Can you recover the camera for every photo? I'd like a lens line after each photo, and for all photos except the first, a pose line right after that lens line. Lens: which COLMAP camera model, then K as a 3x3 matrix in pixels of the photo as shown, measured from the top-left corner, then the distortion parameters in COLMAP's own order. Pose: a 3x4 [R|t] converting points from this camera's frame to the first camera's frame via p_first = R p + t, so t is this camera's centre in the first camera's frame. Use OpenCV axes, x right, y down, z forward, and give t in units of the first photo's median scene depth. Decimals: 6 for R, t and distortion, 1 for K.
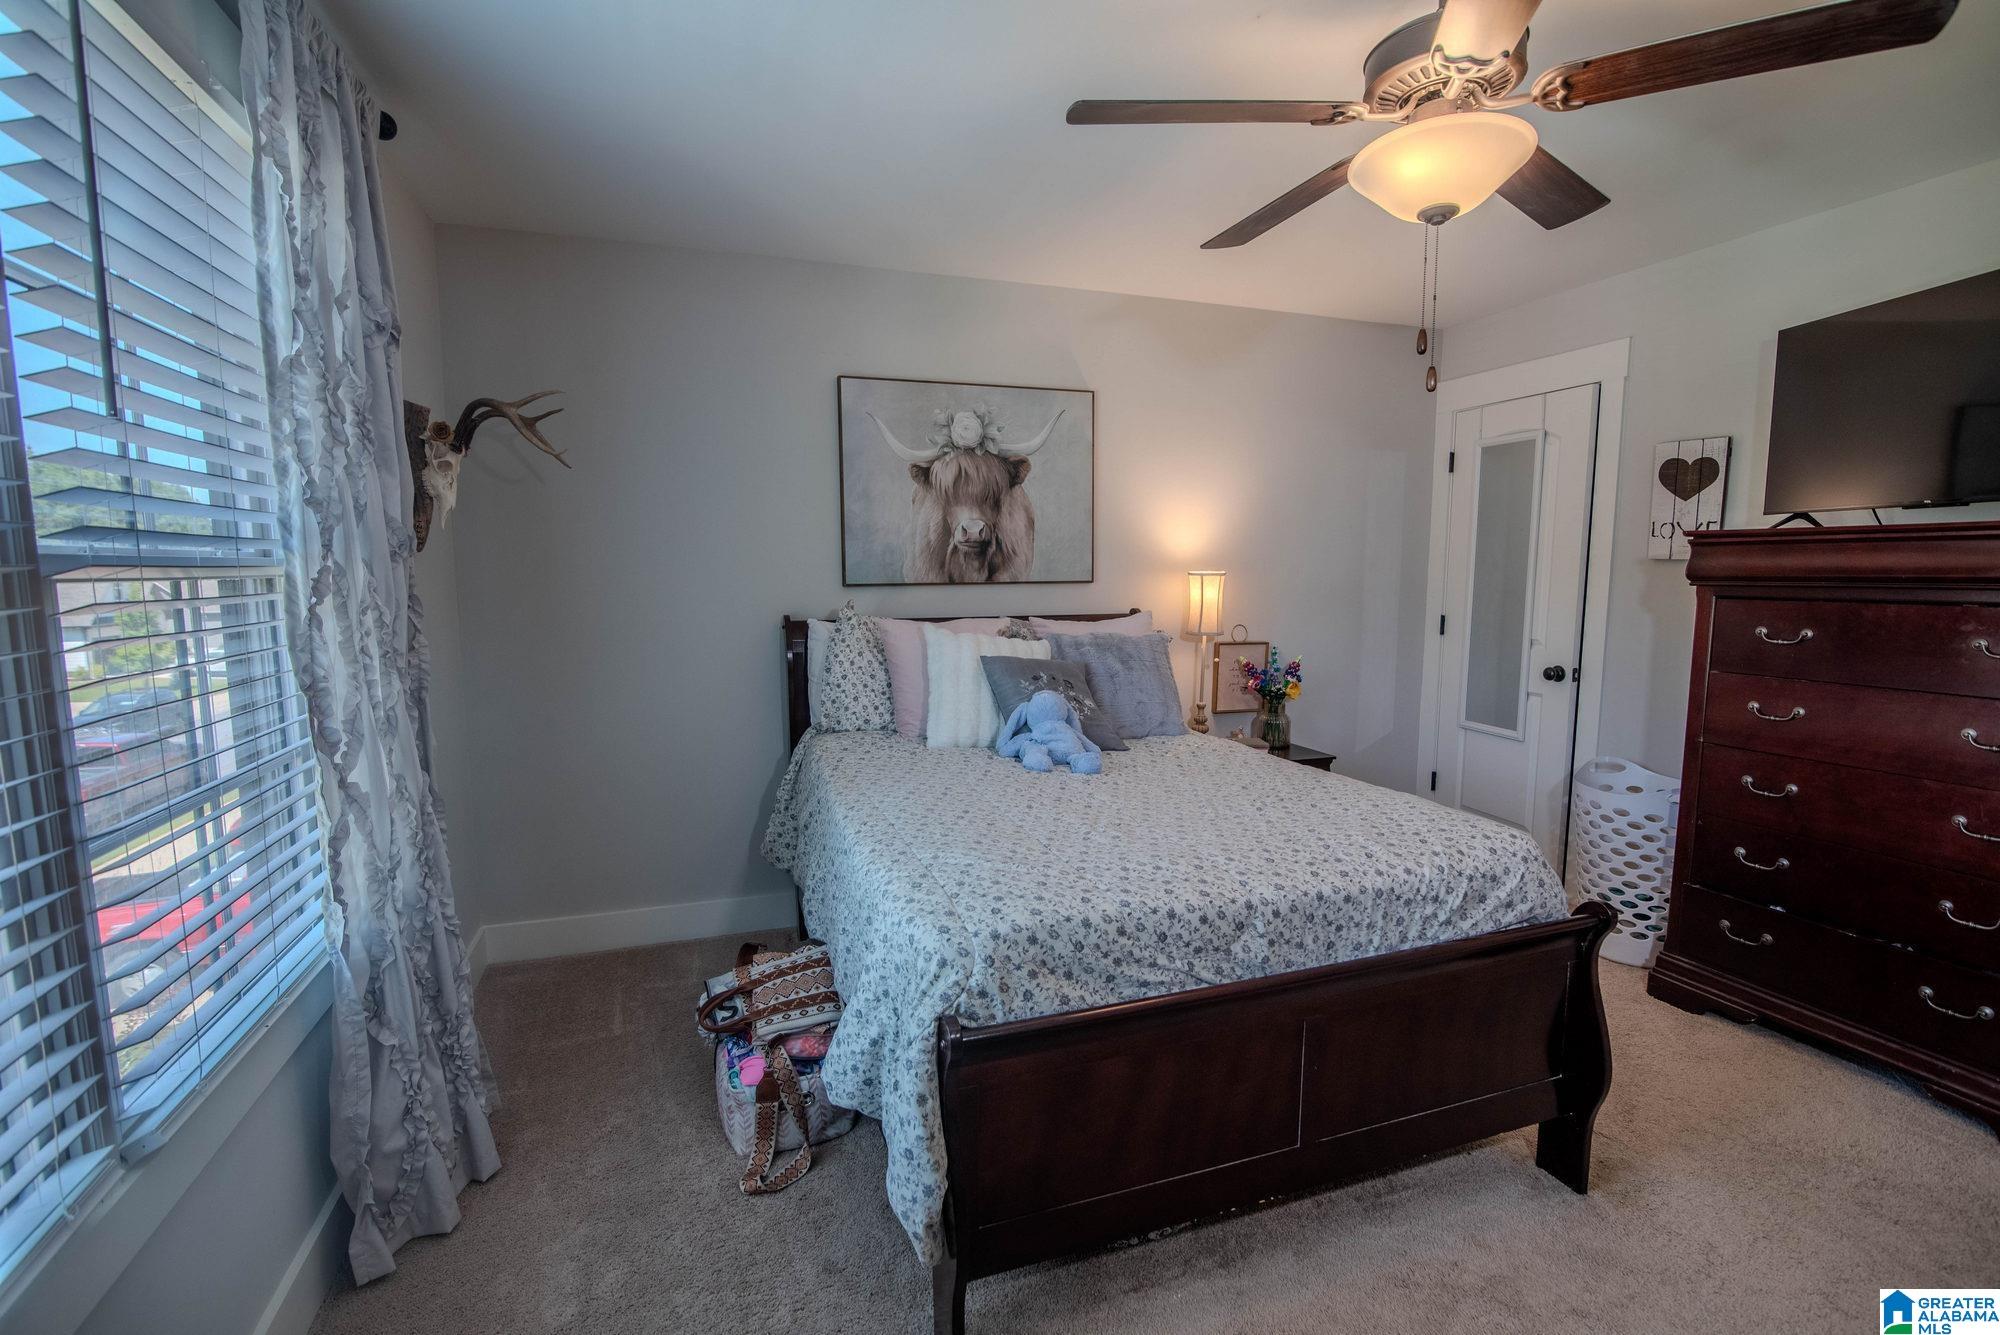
lens RADIAL K [[897.2, 0, 1015.7], [0, 897.2, 676.2], [0, 0, 1]] dist [0.014354, -0.001096]
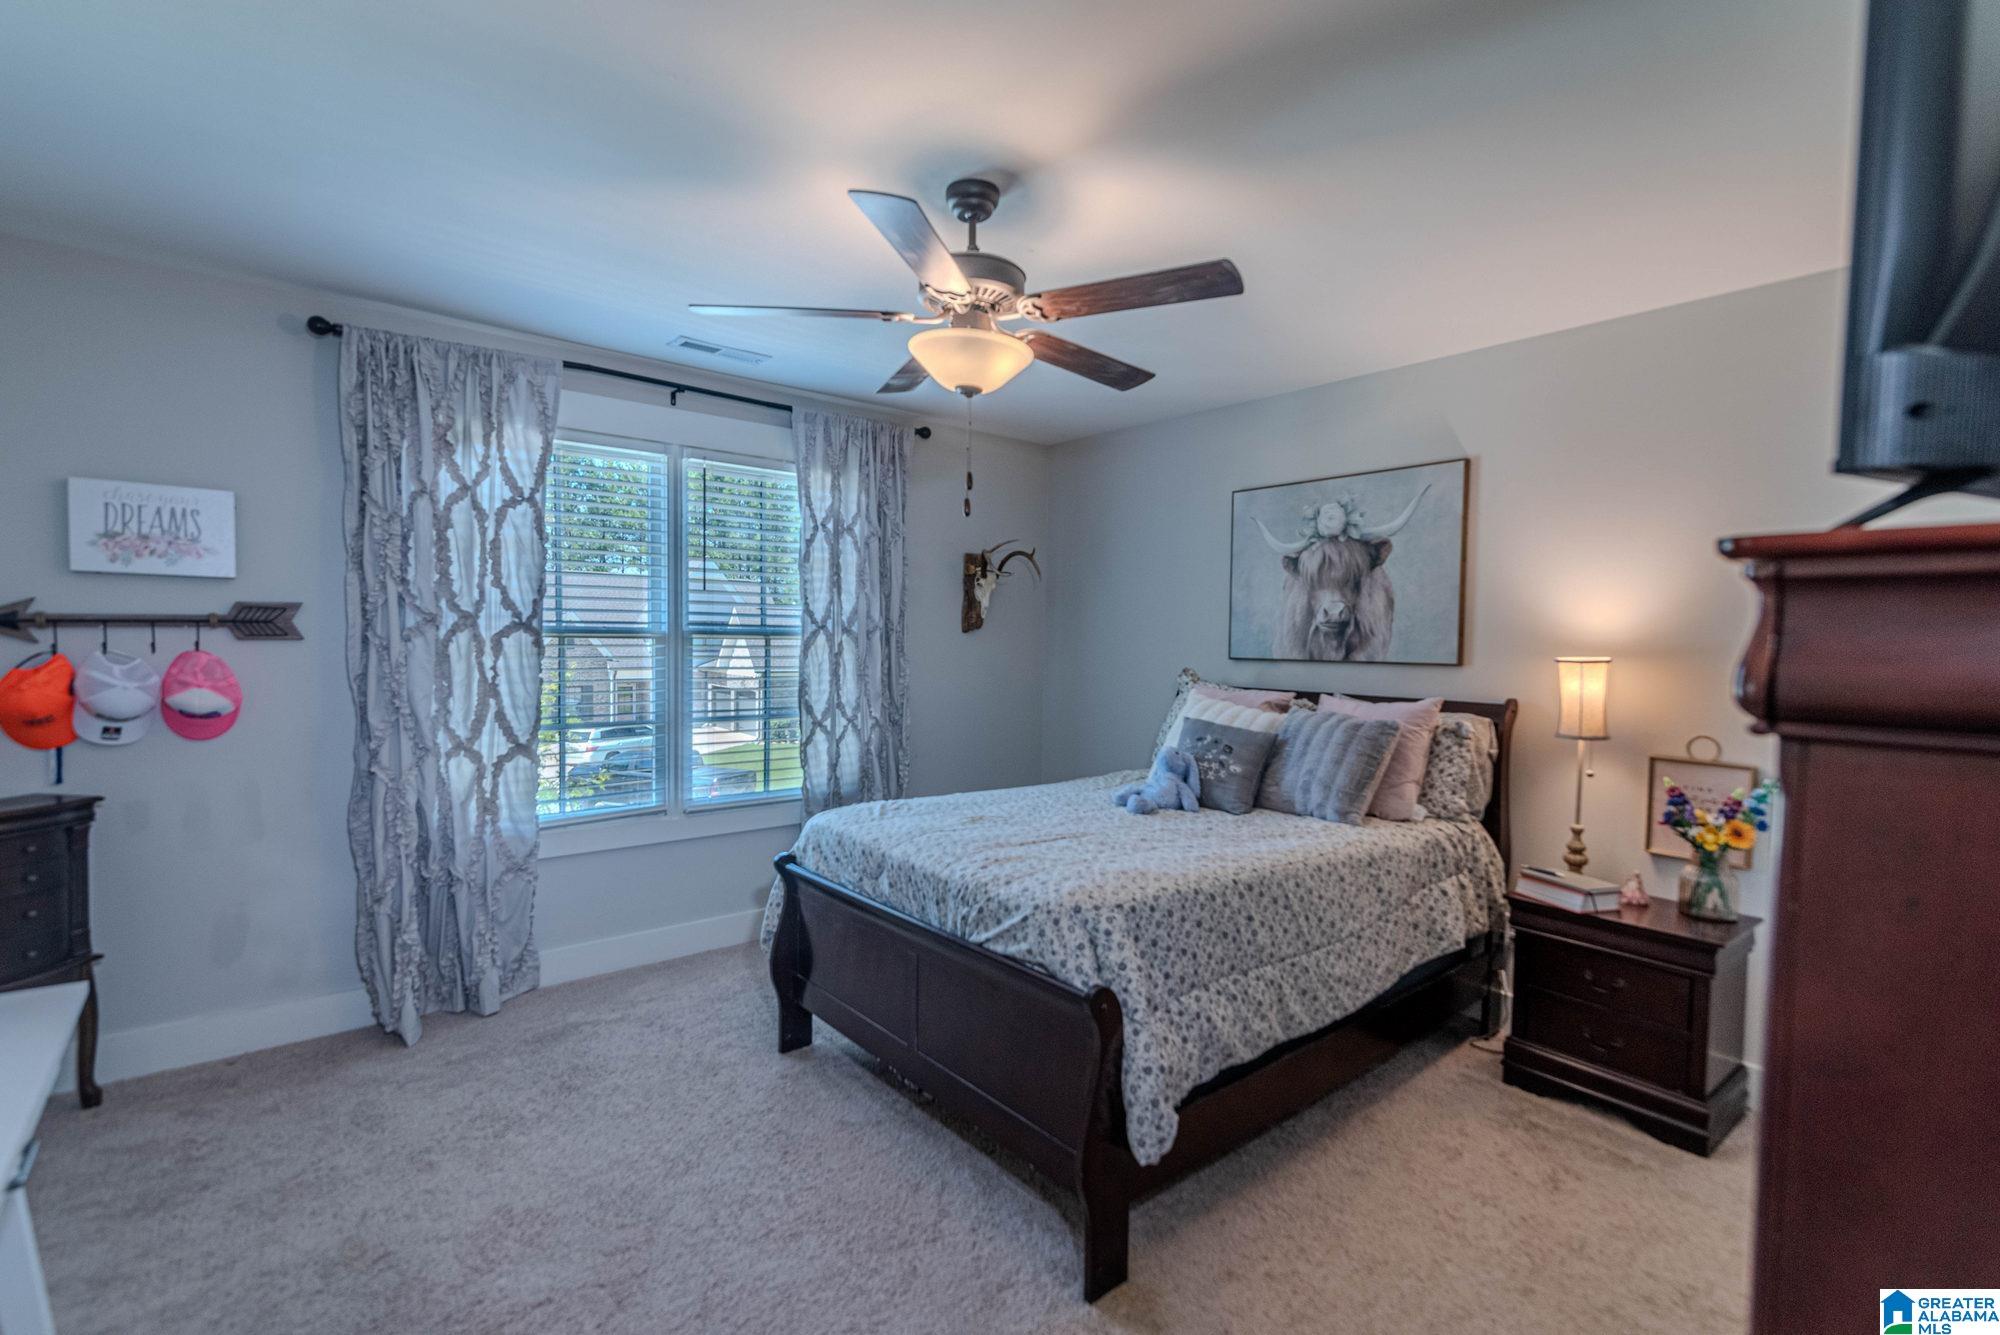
lens RADIAL K [[897.2, 0, 1011.7], [0, 897.2, 675.5], [0, 0, 1]] dist [0.014354, -0.001096]
pose [[0.350538, 0.050429, -0.935190, 0.824745], [-0.132948, 0.991116, 0.003612, -0.041725], [0.927064, 0.123066, 0.354128, 0.283322]]
